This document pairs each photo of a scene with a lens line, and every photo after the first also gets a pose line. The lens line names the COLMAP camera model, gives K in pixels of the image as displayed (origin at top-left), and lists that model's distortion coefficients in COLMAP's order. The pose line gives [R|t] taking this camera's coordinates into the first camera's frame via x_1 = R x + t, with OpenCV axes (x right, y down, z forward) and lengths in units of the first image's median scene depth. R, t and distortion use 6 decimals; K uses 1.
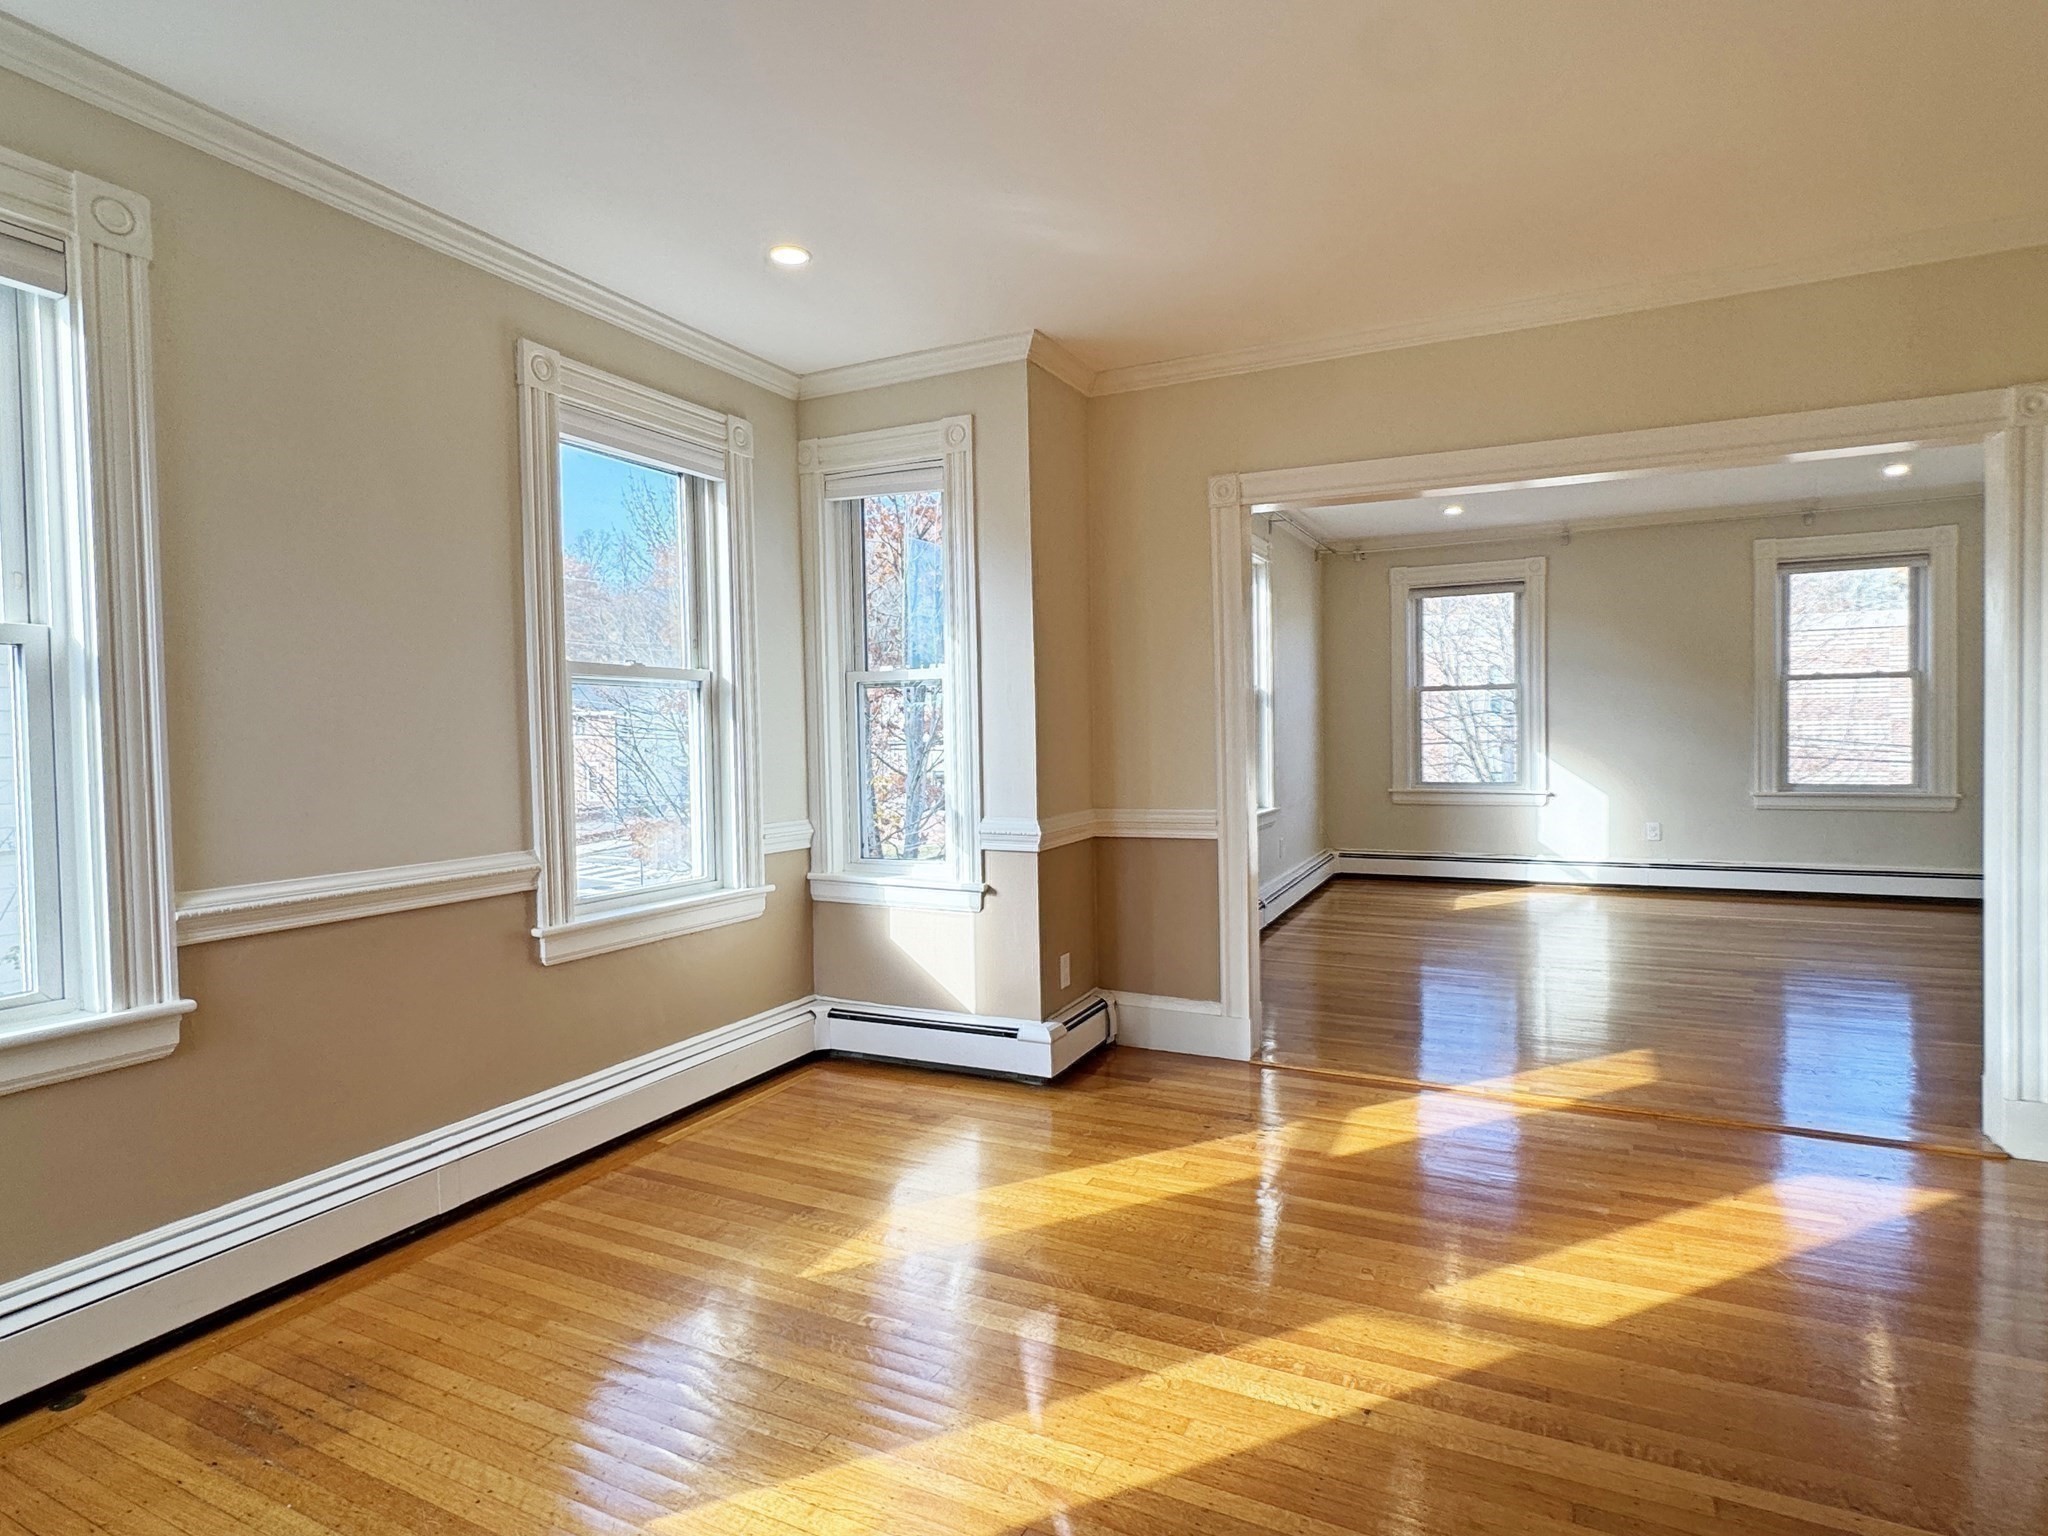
lens RADIAL K [[1098.6, 0, 1022.2], [0, 1098.6, 761.0], [0, 0, 1]] dist [-0.001076, 0.001326]
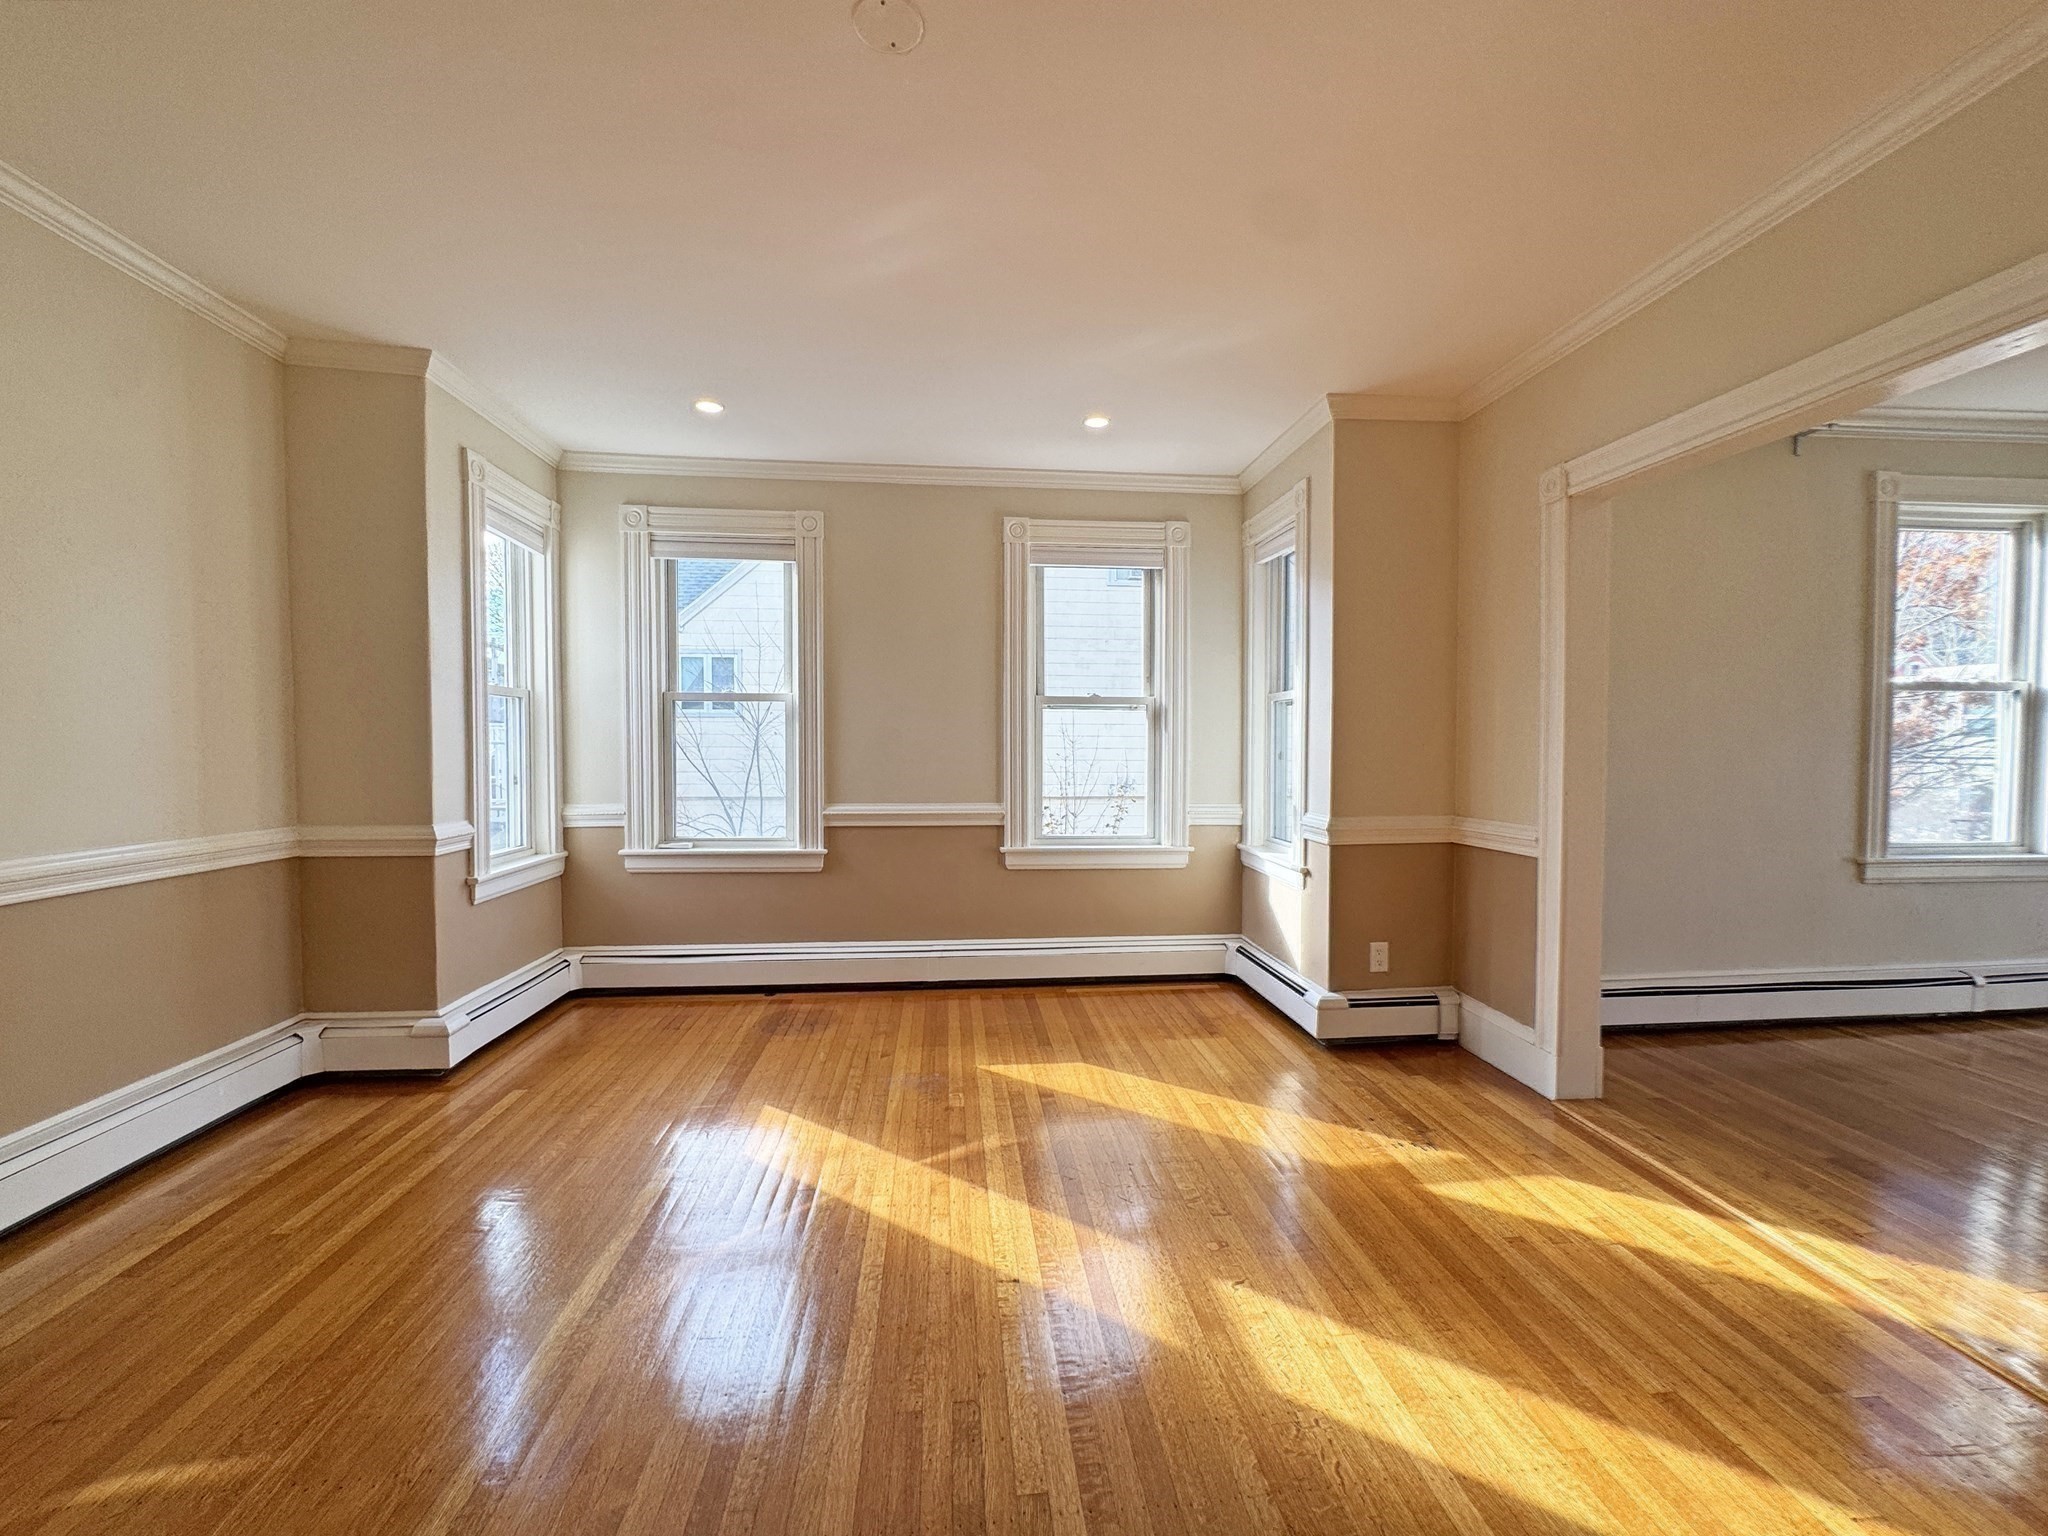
lens RADIAL K [[821.0, 0, 1020.0], [0, 821.0, 770.2], [0, 0, 1]] dist [-0.000901, 0.000373]
pose [[0.518359, 0.043327, -0.854065, 0.692578], [-0.031979, 0.998999, 0.031271, -0.015098], [0.854565, 0.011103, 0.519226, 0.321174]]
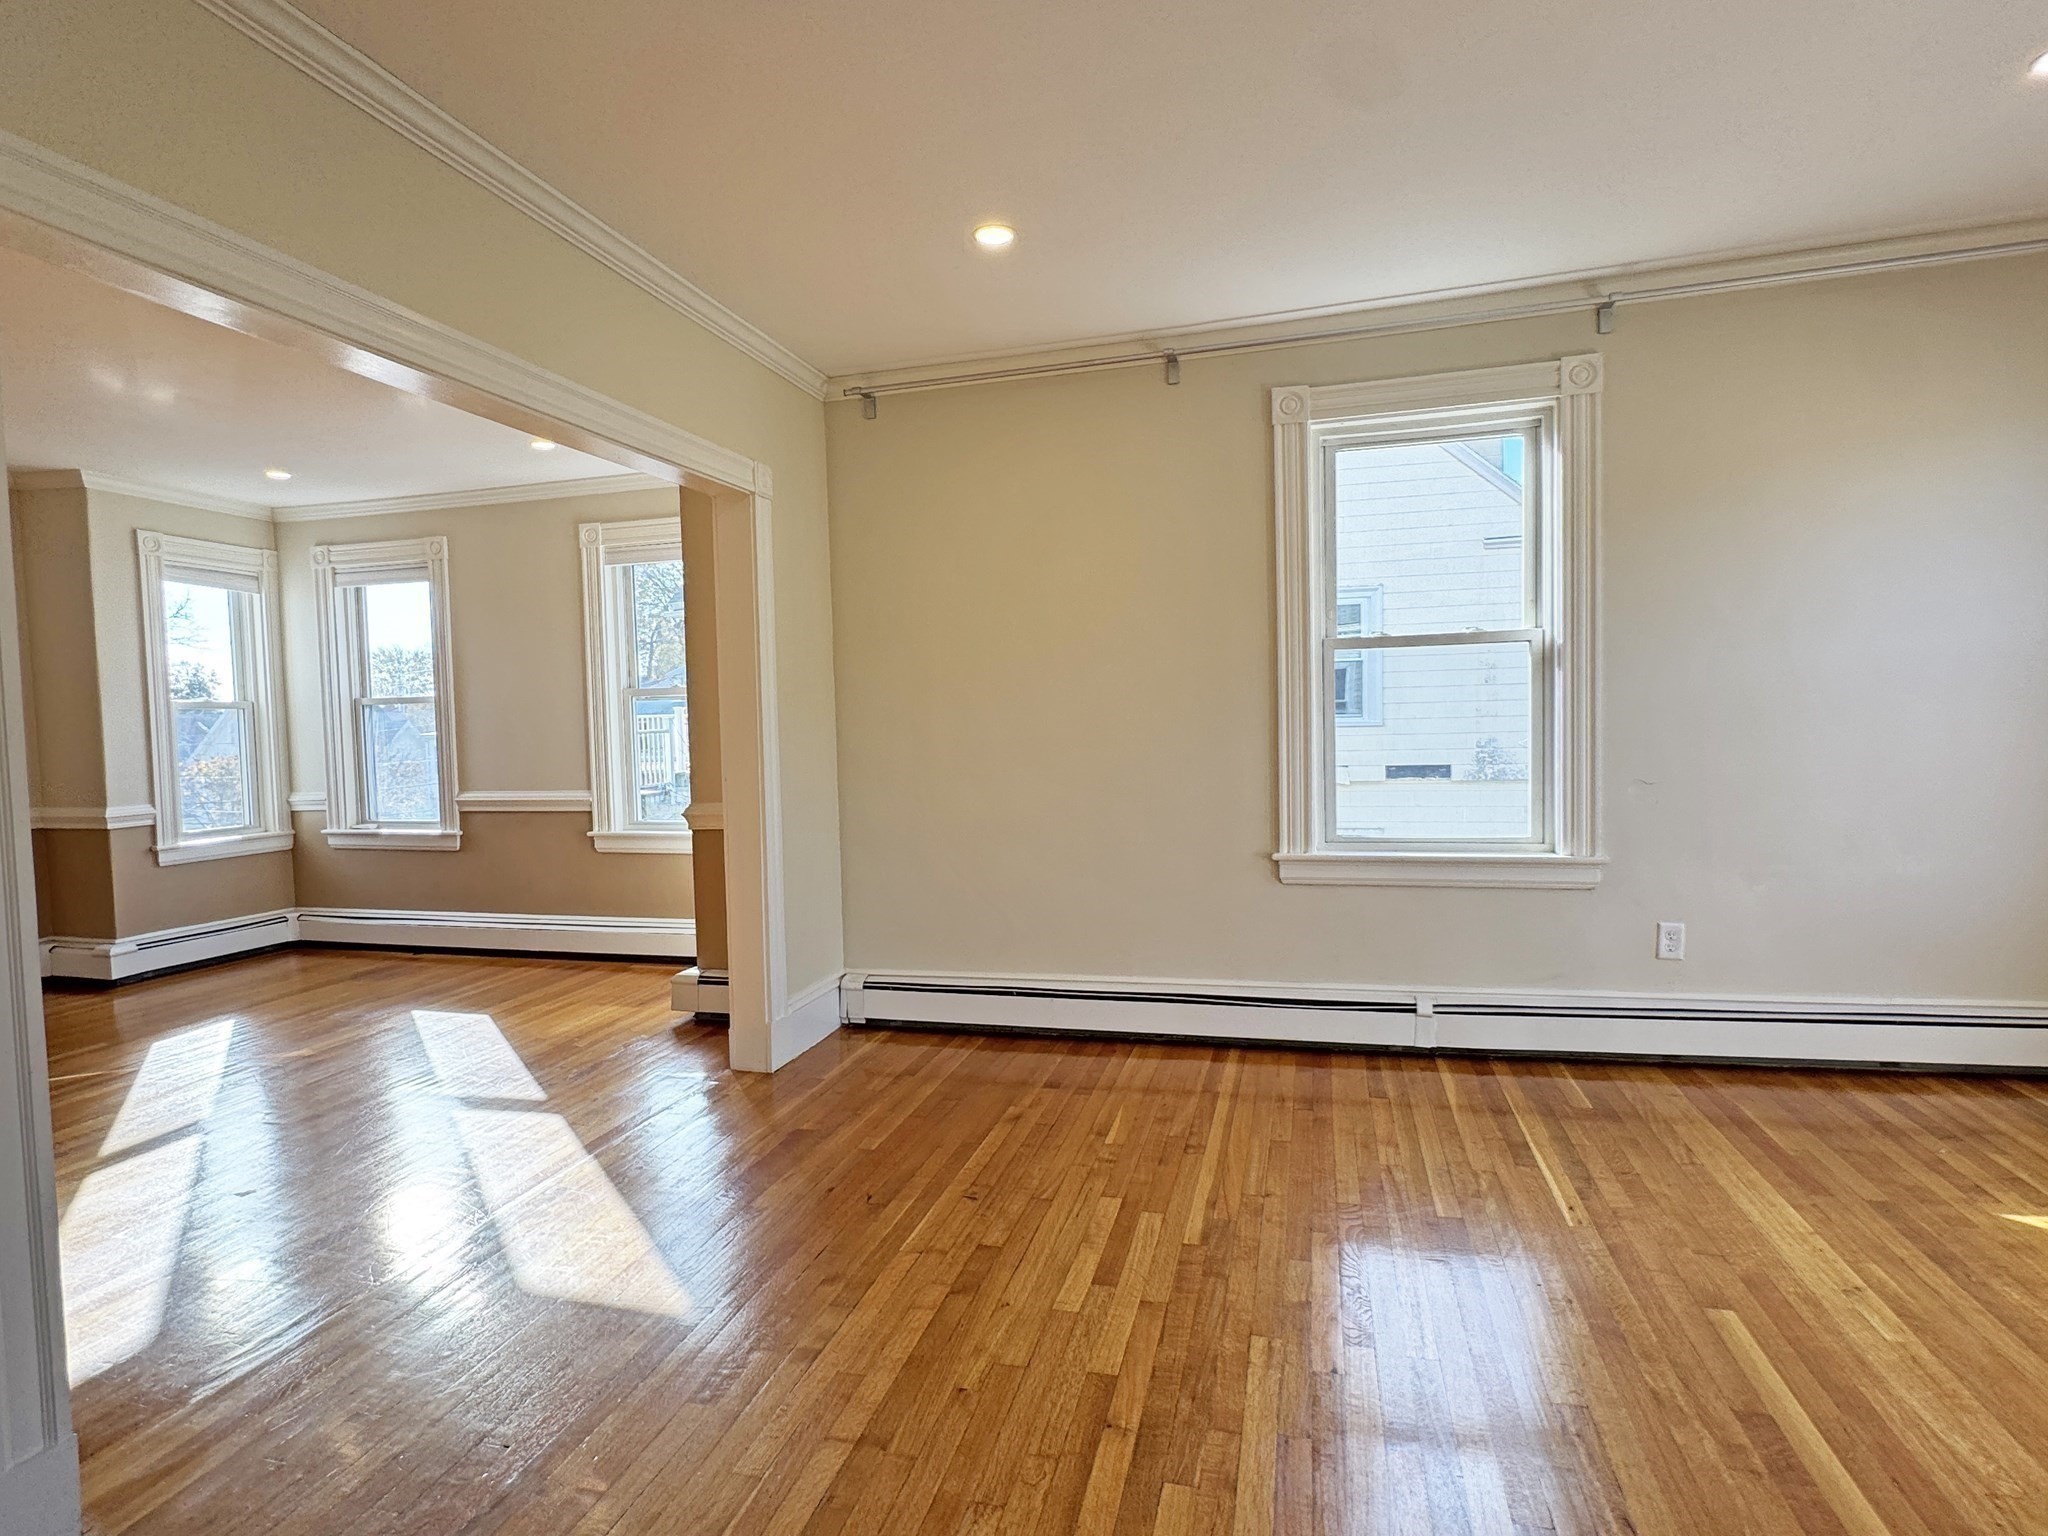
lens RADIAL K [[1023.8, 0, 1025.1], [0, 1023.8, 762.4], [0, 0, 1]] dist [-0.005539, 0.000950]
pose [[0.188772, 0.049256, -0.980785, 1.417039], [-0.002620, 0.998763, 0.049654, -0.057501], [0.982017, -0.006804, 0.188668, 1.376058]]
